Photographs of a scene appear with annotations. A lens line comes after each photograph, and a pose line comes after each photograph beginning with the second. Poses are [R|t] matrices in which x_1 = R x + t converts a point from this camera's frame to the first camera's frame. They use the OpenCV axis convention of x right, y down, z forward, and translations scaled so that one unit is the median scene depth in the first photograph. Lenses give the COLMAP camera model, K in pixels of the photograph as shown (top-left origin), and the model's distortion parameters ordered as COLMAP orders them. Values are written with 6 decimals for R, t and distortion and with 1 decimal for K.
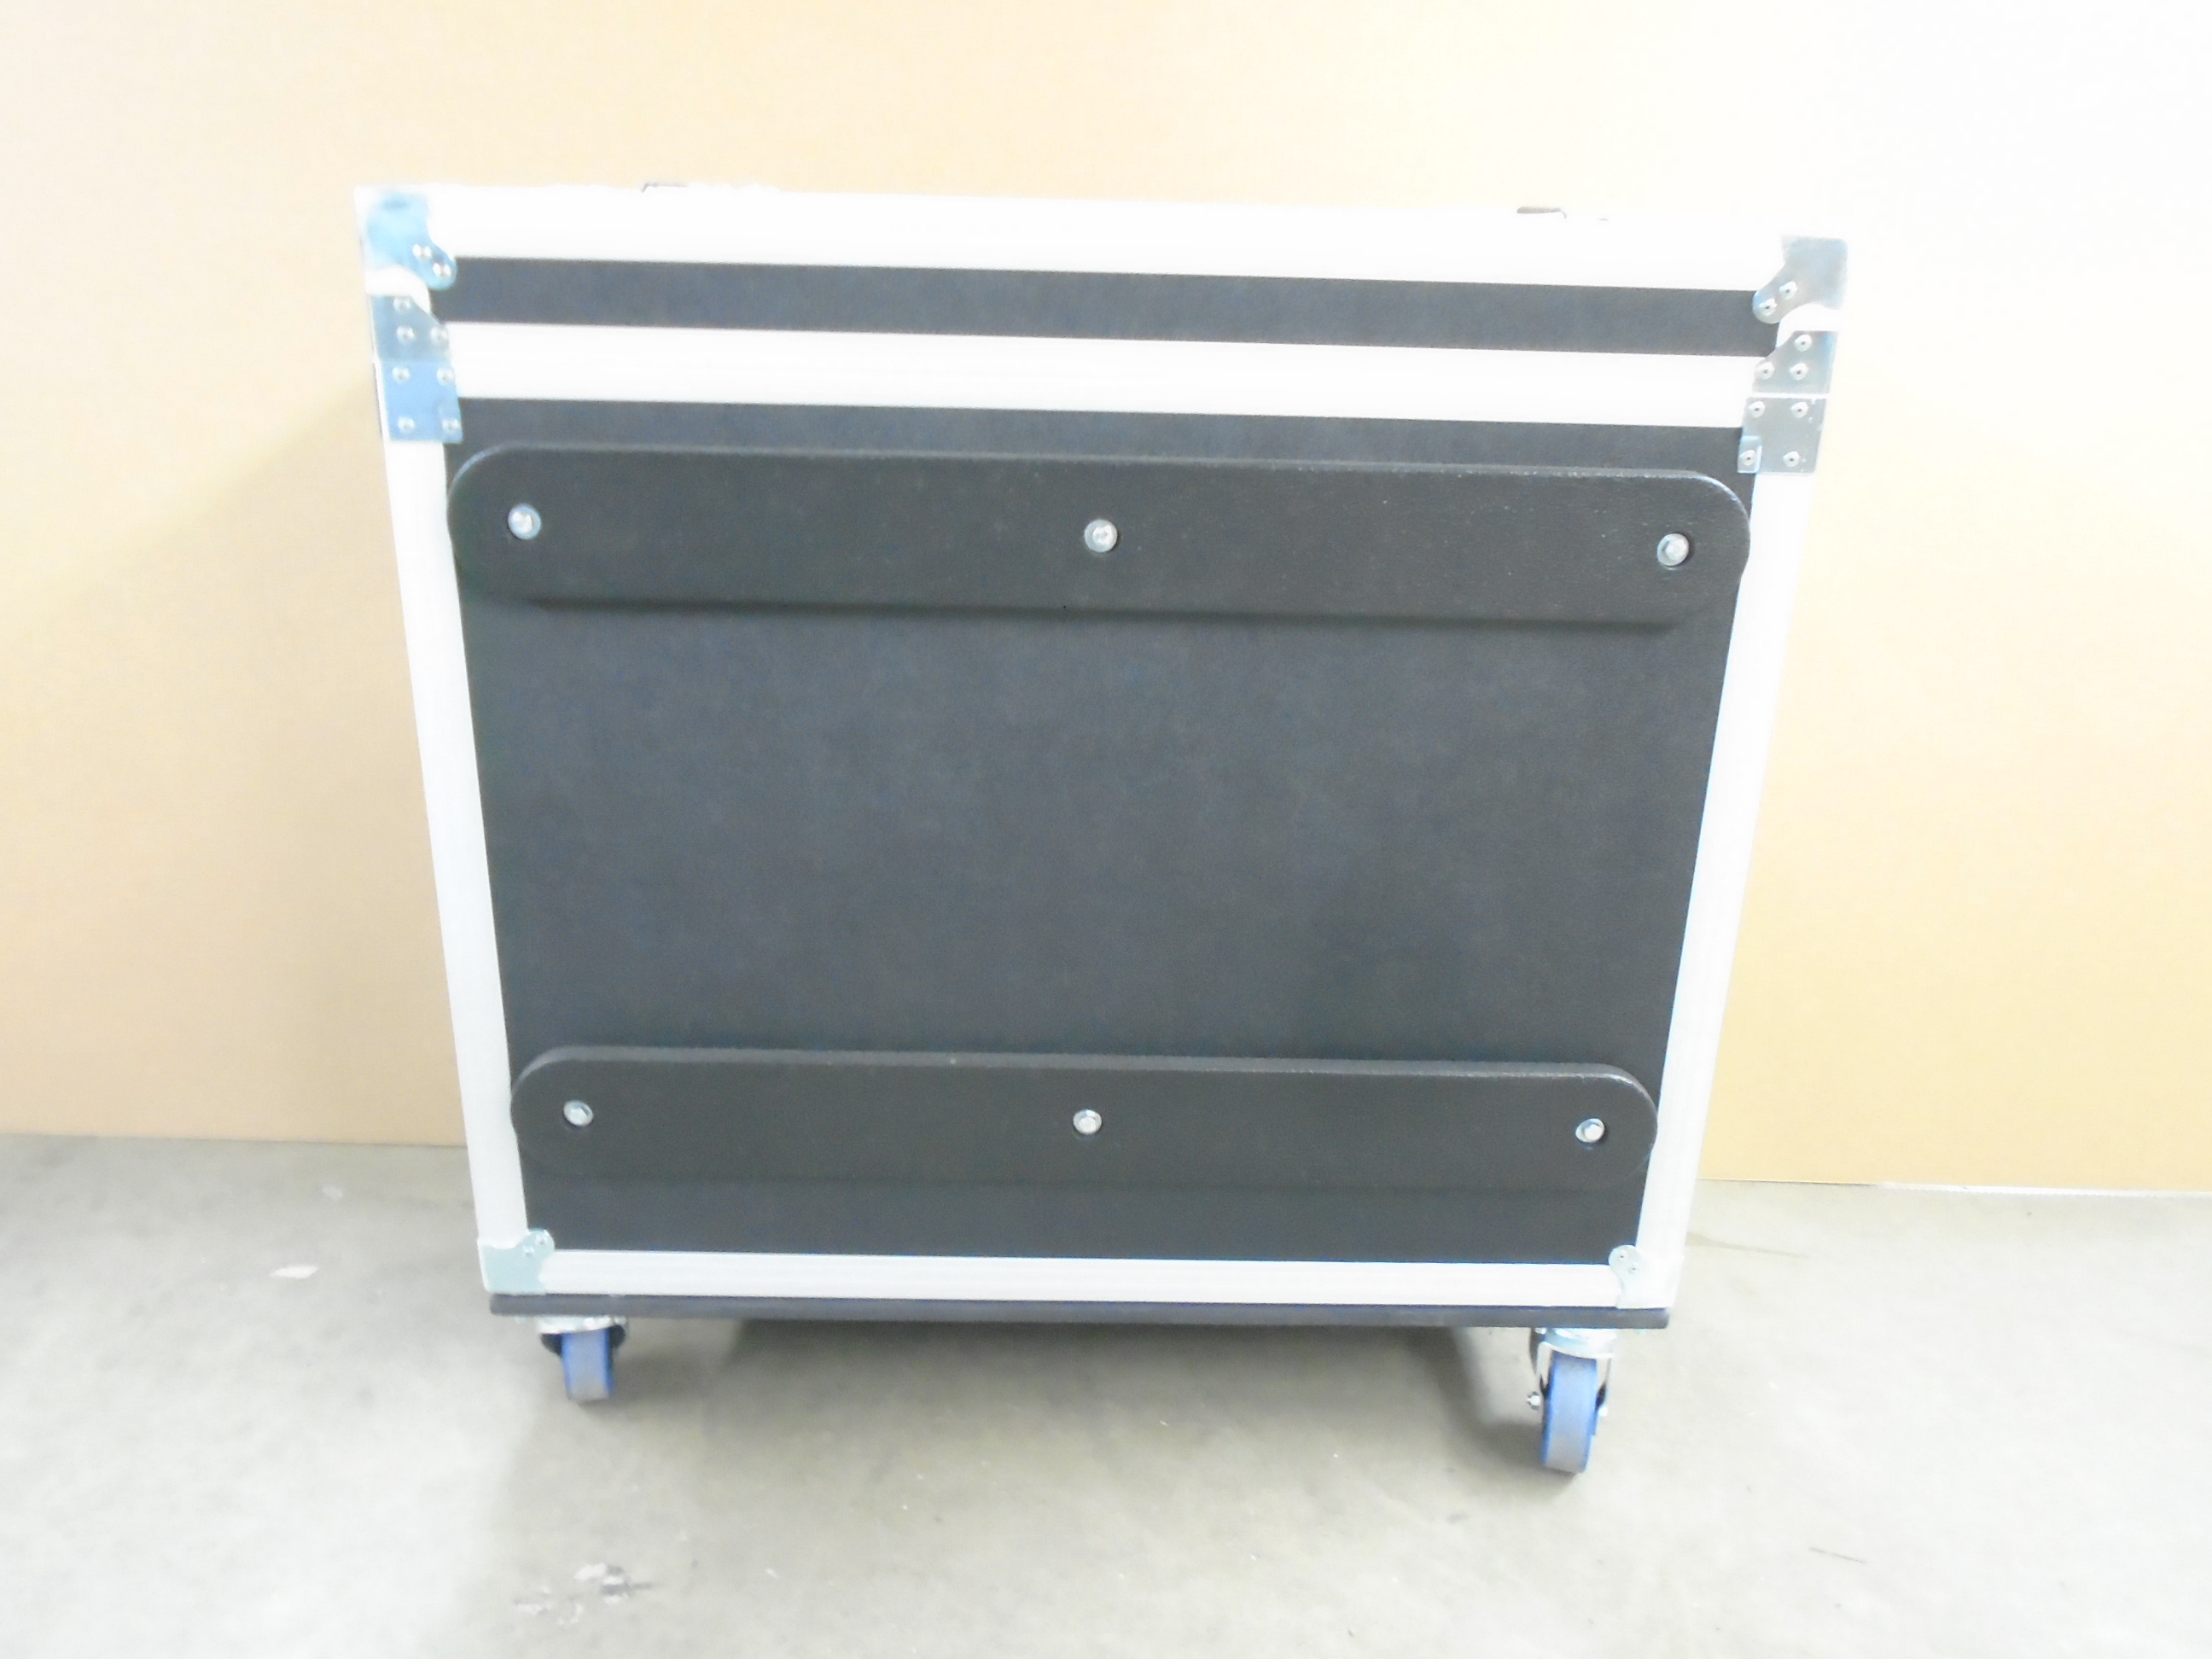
lens RADIAL K [[1714.6, 0, 1103.2], [0, 1714.6, 826.4], [0, 0, 1]] dist [-0.006504, -0.001365]
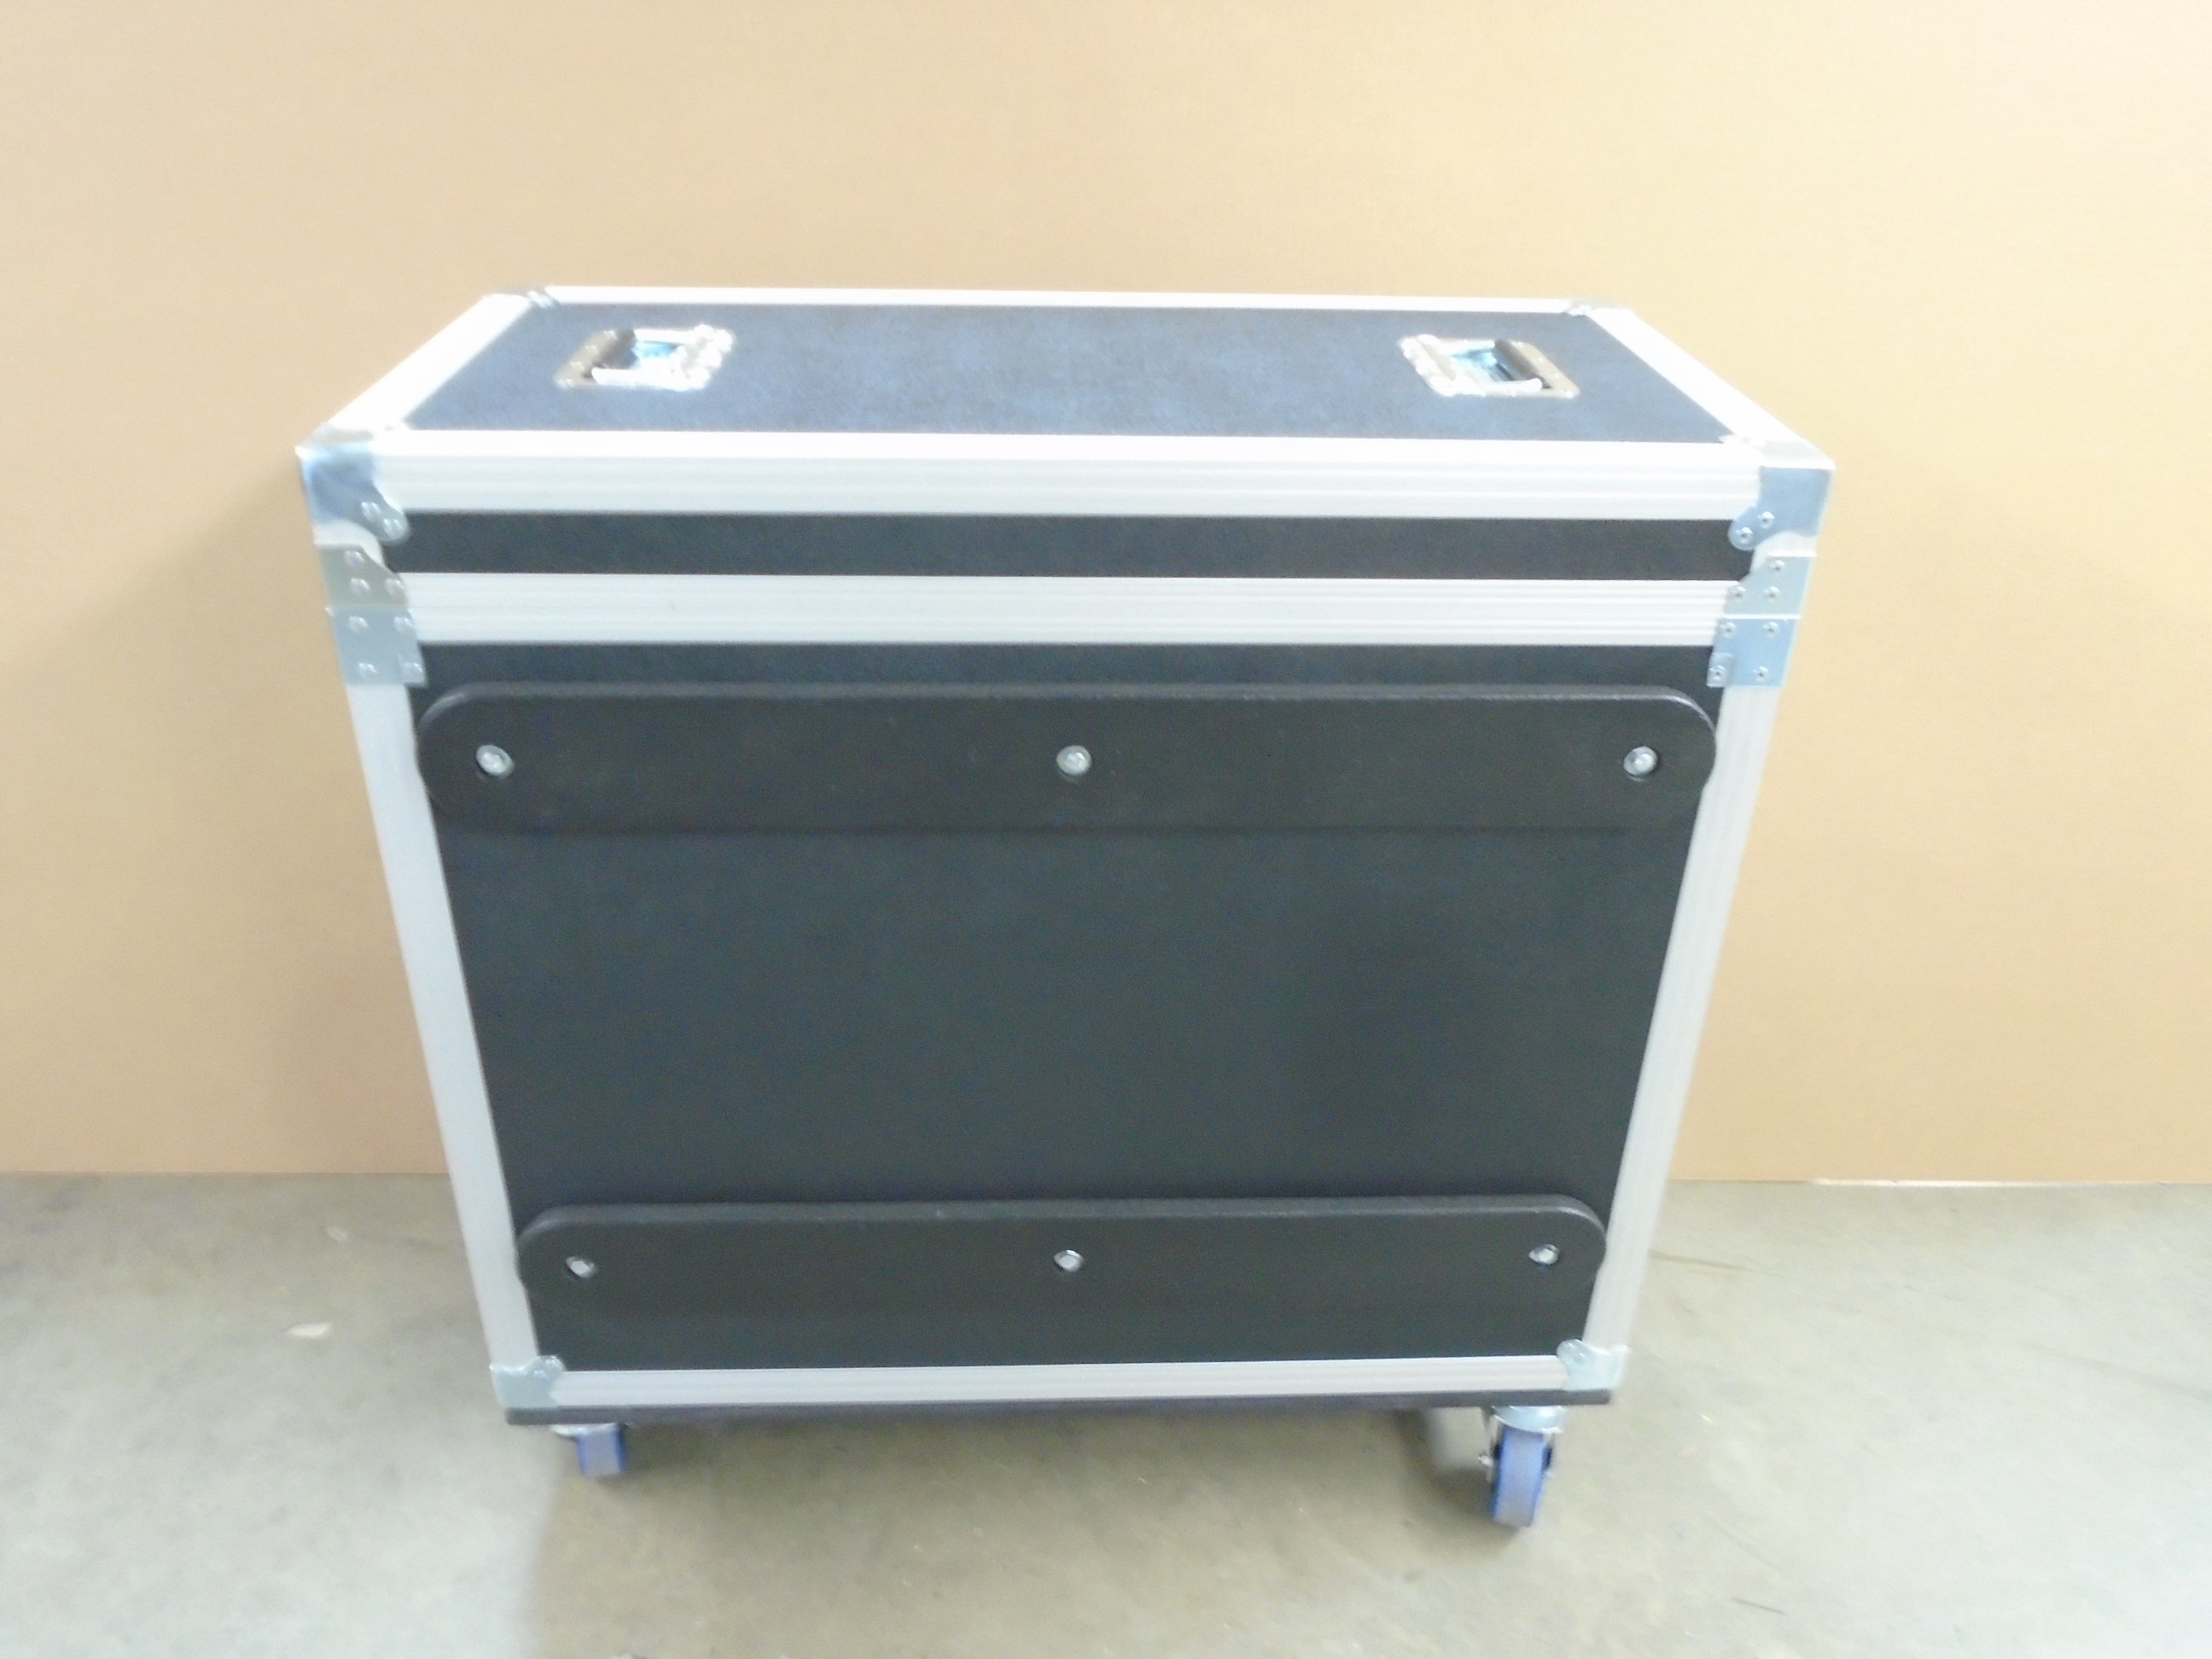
lens RADIAL K [[1714.6, 0, 1104.0], [0, 1714.6, 833.4], [0, 0, 1]] dist [-0.006504, -0.001365]
pose [[0.999577, -0.018403, 0.022503, -0.006245], [0.014668, 0.987625, 0.156146, -0.247336], [-0.025099, -0.155750, 0.987478, 0.002110]]
